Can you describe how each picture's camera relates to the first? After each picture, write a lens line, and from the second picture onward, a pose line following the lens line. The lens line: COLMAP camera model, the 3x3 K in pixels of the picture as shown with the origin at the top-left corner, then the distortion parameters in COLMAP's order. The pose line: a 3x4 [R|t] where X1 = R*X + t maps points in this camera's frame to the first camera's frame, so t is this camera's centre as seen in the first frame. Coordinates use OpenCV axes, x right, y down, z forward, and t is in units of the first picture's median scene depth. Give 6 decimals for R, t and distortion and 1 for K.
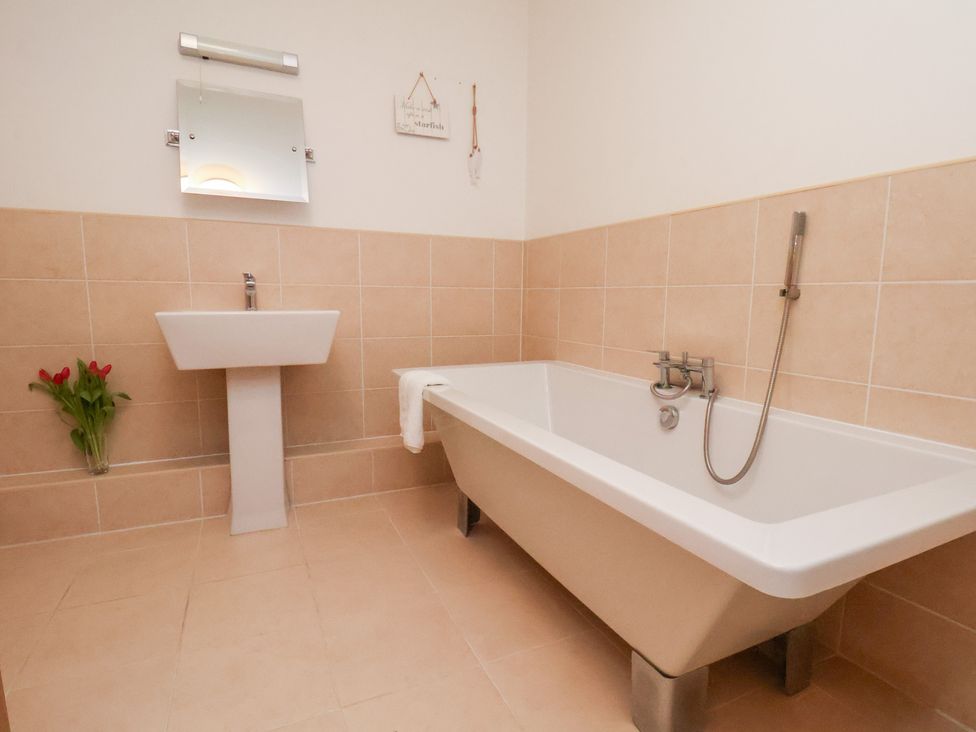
lens RADIAL K [[526.3, 0, 505.0], [0, 526.3, 374.5], [0, 0, 1]] dist [-0.006355, -0.001580]
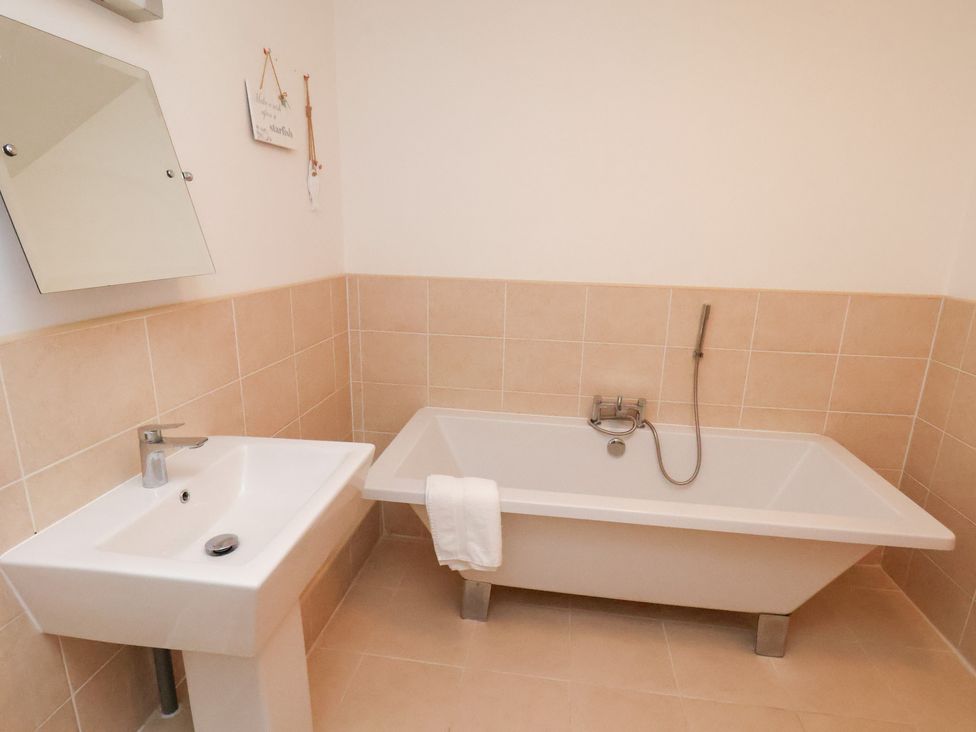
lens RADIAL K [[526.3, 0, 505.0], [0, 526.3, 374.5], [0, 0, 1]] dist [-0.006355, -0.001580]
pose [[0.548043, -0.207844, 0.810216, -0.789747], [0.096840, 0.977889, 0.185353, -0.334168], [-0.830826, -0.023120, 0.556052, 0.464349]]
